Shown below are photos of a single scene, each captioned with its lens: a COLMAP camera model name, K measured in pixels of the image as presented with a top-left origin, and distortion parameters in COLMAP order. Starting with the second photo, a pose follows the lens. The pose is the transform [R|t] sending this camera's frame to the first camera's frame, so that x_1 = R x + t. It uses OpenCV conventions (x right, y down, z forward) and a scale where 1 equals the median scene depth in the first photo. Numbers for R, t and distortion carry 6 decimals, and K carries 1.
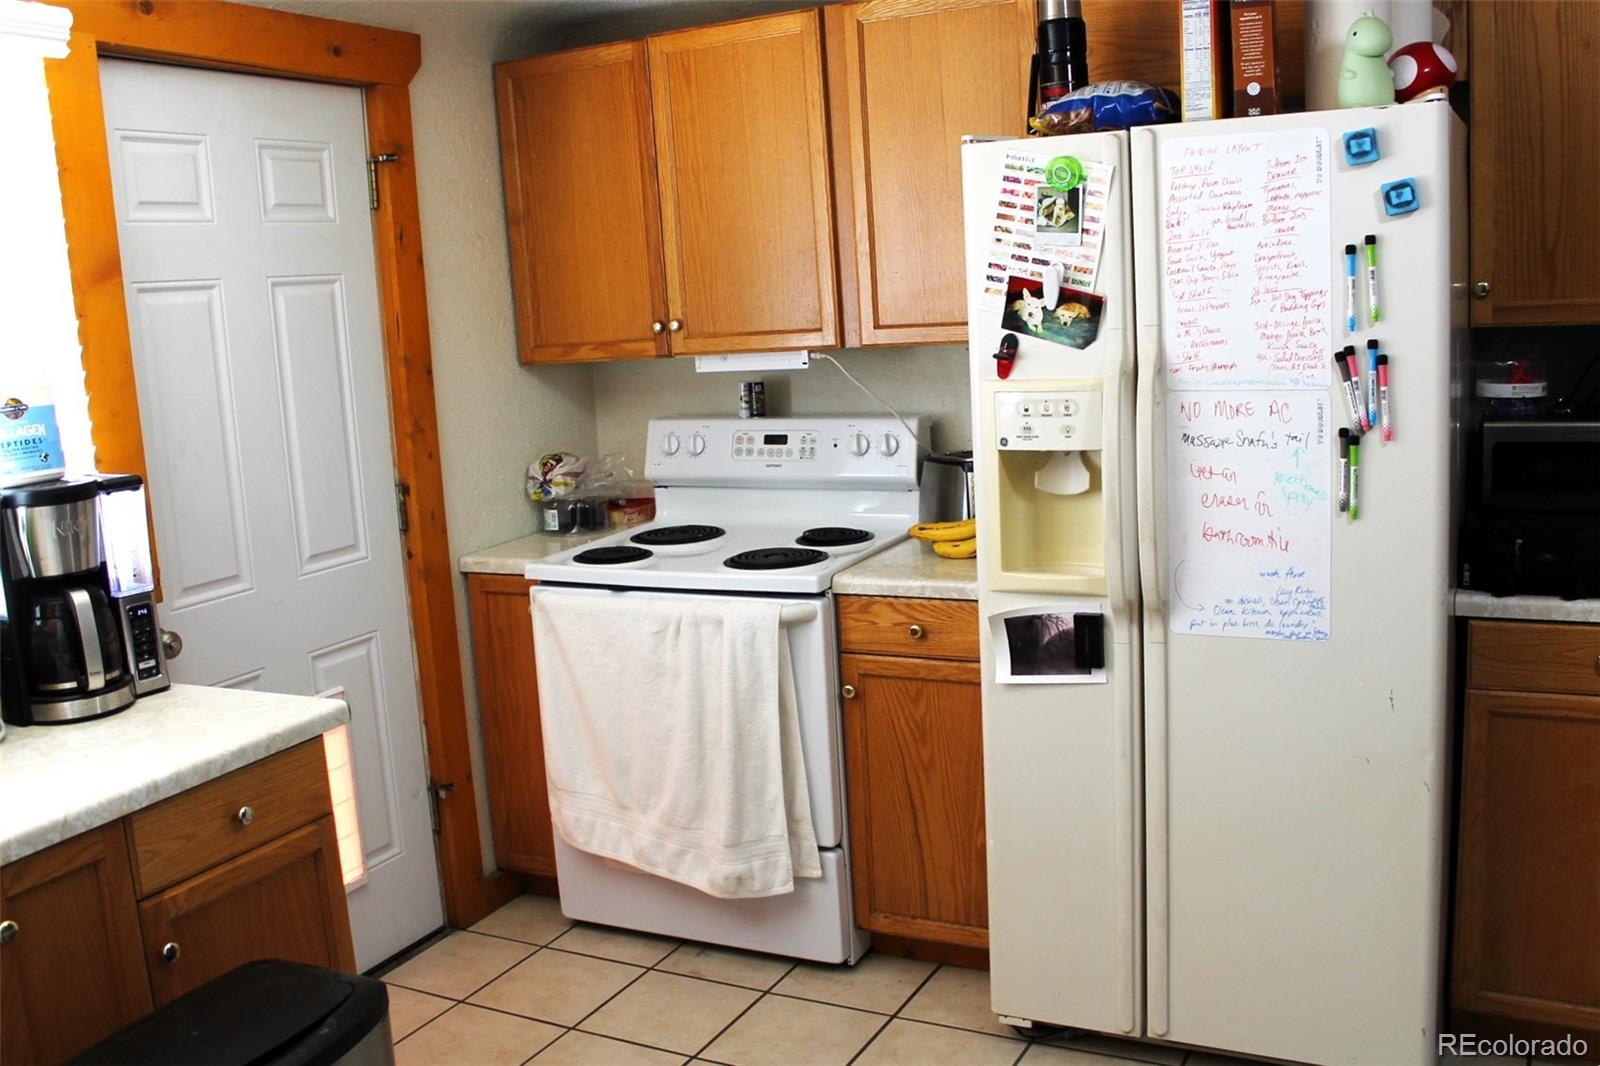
lens RADIAL K [[1496.9, 0, 800.0], [0, 1496.9, 533.0], [0, 0, 1]] dist [-0.132386, 0.076346]
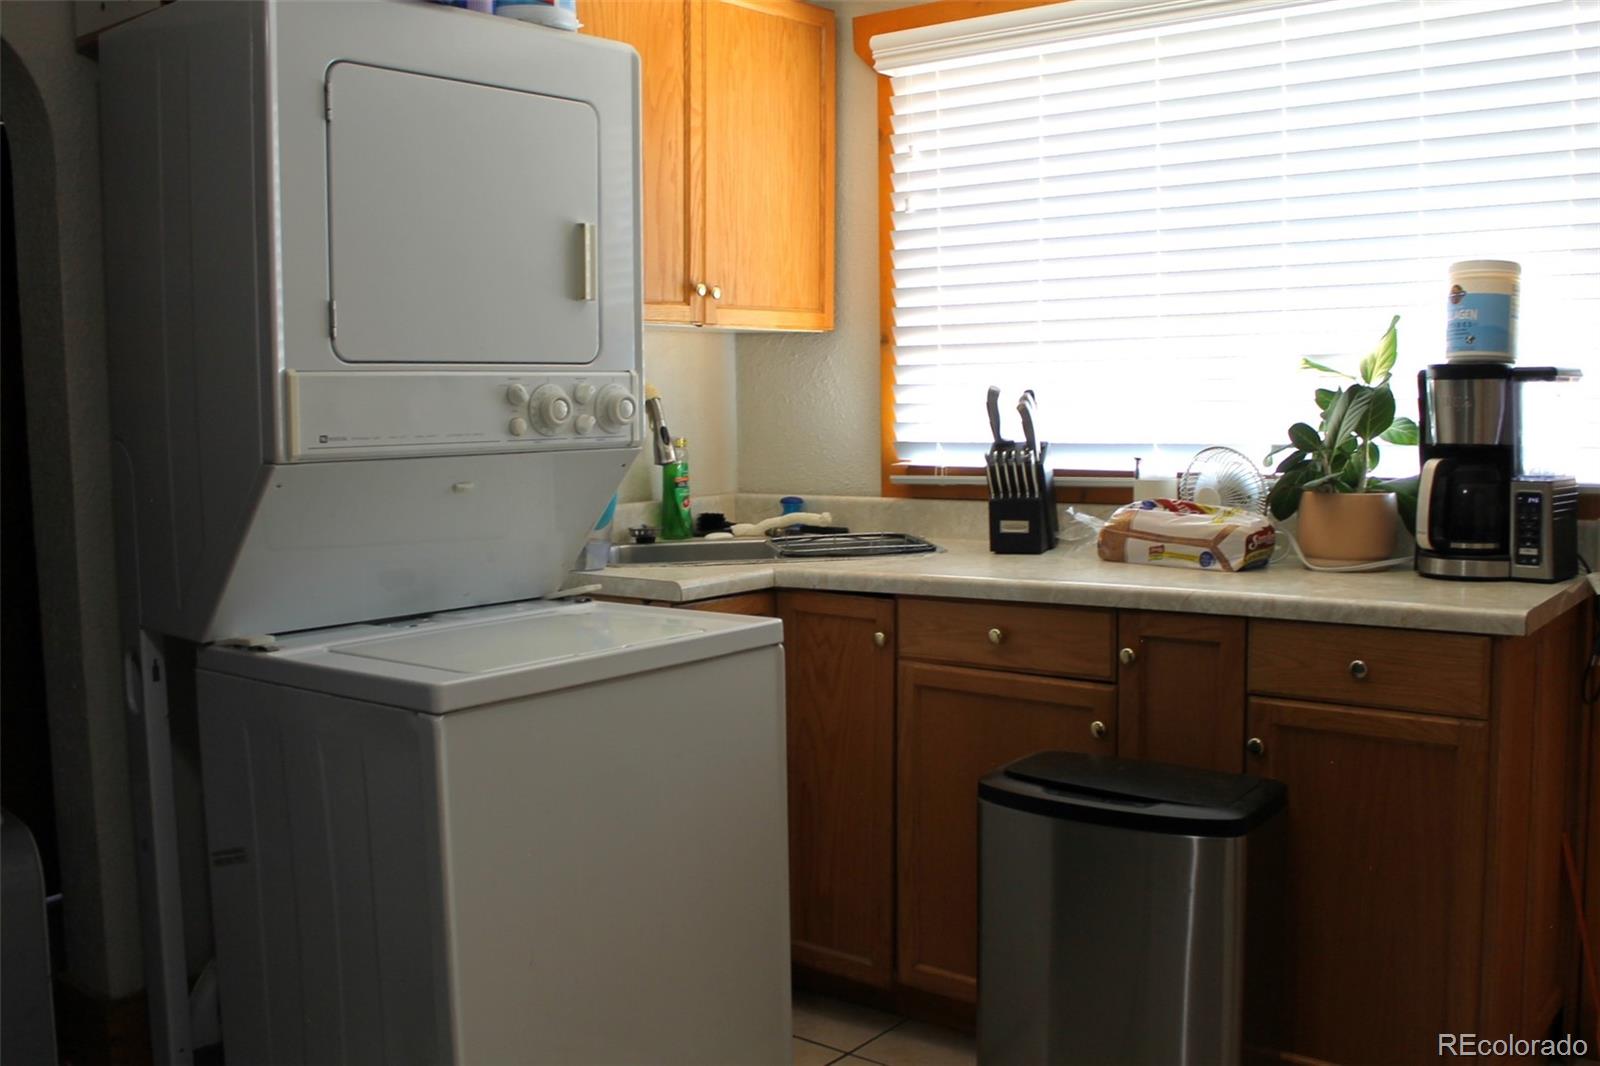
lens RADIAL K [[1496.9, 0, 800.0], [0, 1496.9, 533.0], [0, 0, 1]] dist [-0.132386, 0.076346]
pose [[-0.197701, 0.148107, -0.969009, 0.711976], [-0.135308, 0.974935, 0.176619, -0.037313], [0.970879, 0.166033, -0.172705, 0.760268]]
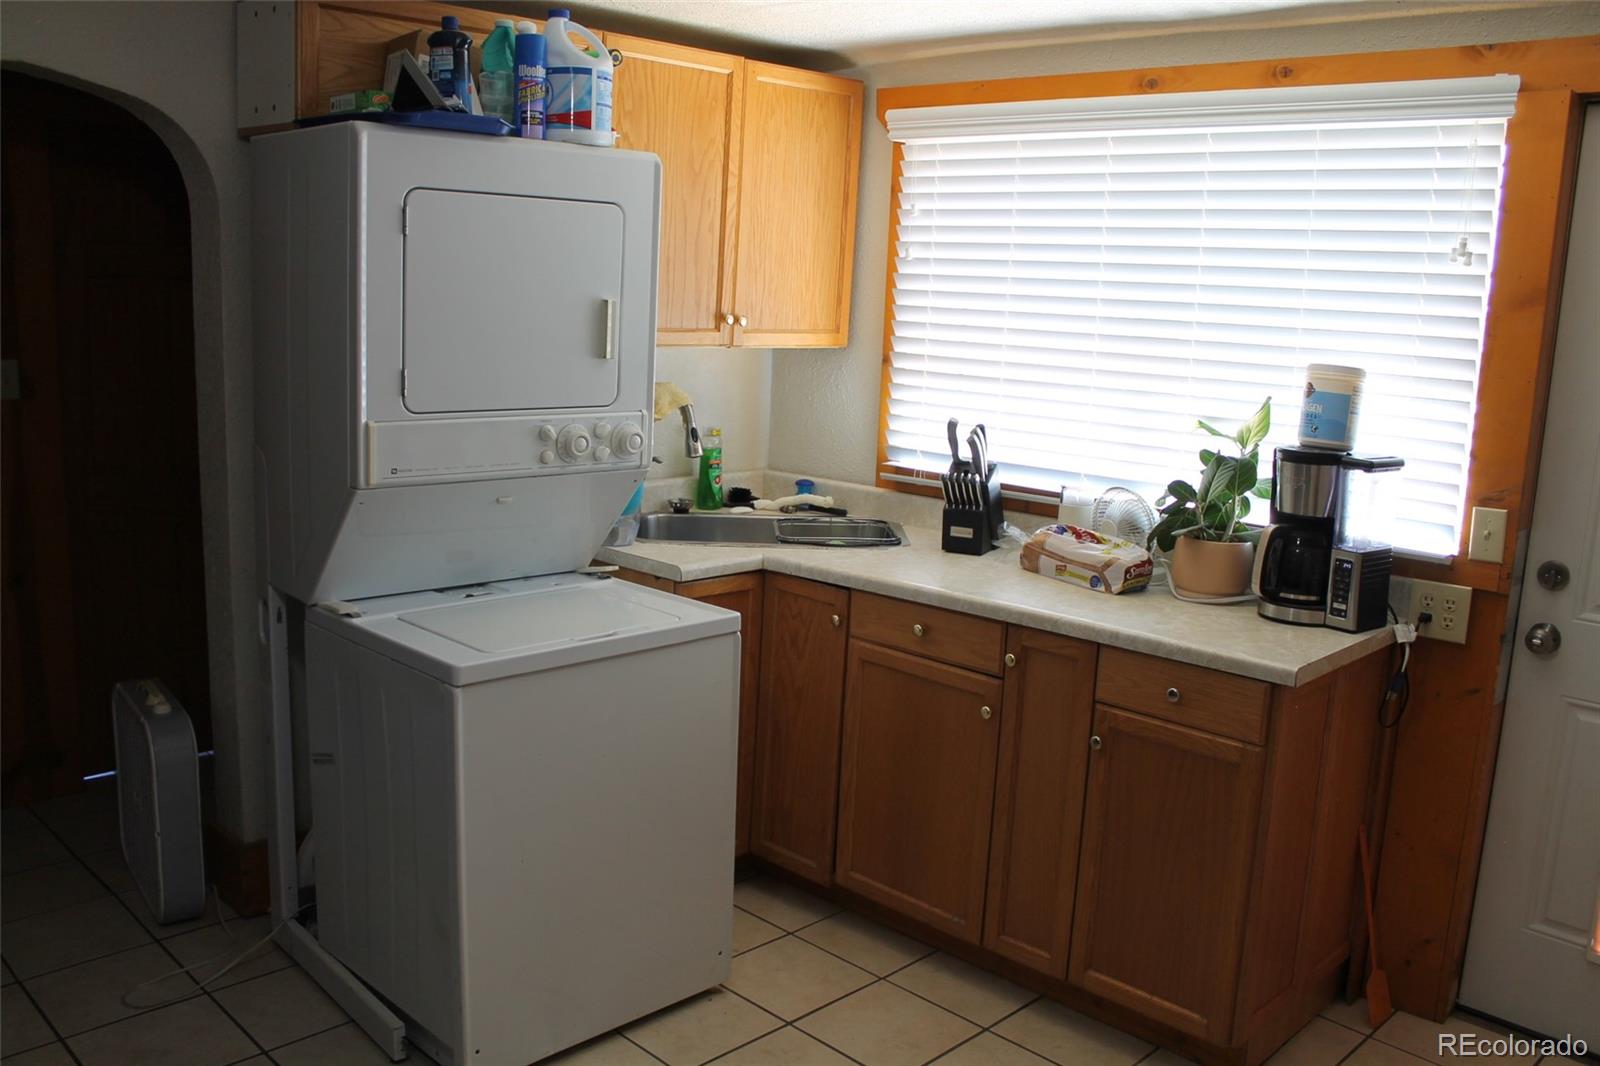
lens RADIAL K [[1355.5, 0, 800.0], [0, 1355.5, 533.0], [0, 0, 1]] dist [-0.120446, -0.000206]
pose [[-0.297355, 0.213851, -0.930509, 0.842953], [-0.181959, 0.944038, 0.275107, -0.226539], [0.937268, 0.251119, -0.241802, 0.921698]]
